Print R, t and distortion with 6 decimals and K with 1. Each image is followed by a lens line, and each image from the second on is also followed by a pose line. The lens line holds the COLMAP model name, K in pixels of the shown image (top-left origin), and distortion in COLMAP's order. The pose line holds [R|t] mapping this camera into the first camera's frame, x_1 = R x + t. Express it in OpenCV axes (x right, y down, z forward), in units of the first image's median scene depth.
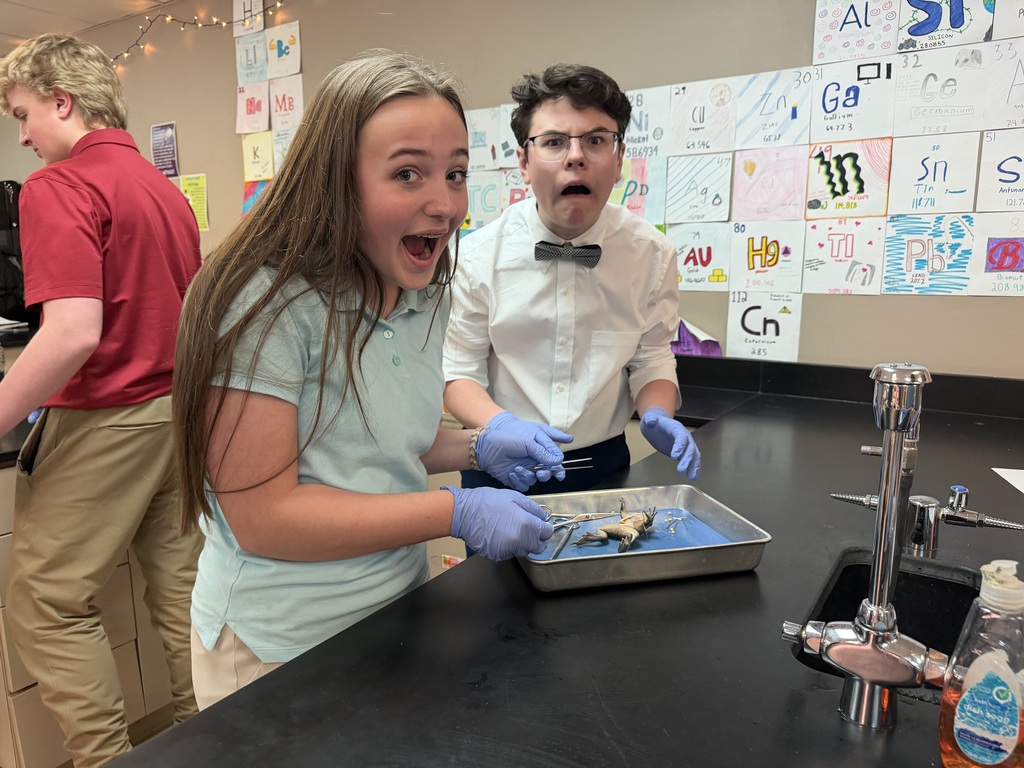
lens RADIAL K [[739.5, 0, 509.6], [0, 739.5, 389.3], [0, 0, 1]] dist [-0.000321, -0.005849]
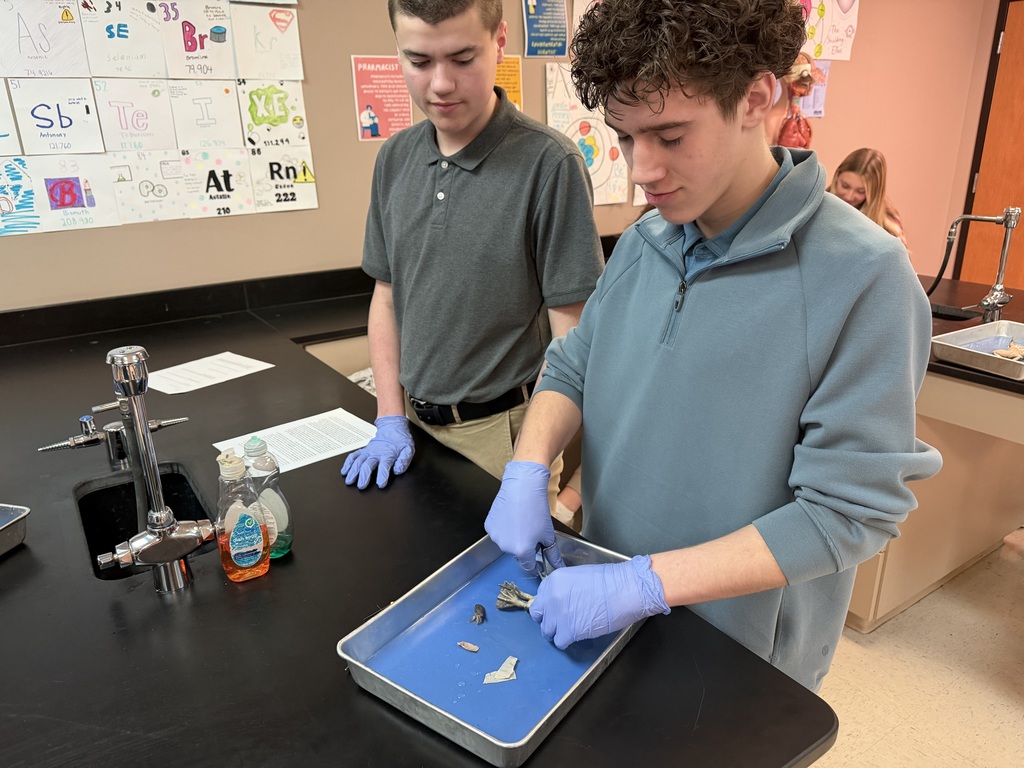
lens RADIAL K [[728.4, 0, 506.9], [0, 728.4, 369.7], [0, 0, 1]] dist [-0.003679, -0.003305]
pose [[0.389231, -0.292791, 0.873369, -0.119981], [0.192403, 0.953067, 0.233761, -0.052290], [-0.900822, 0.077052, 0.427297, -0.073137]]
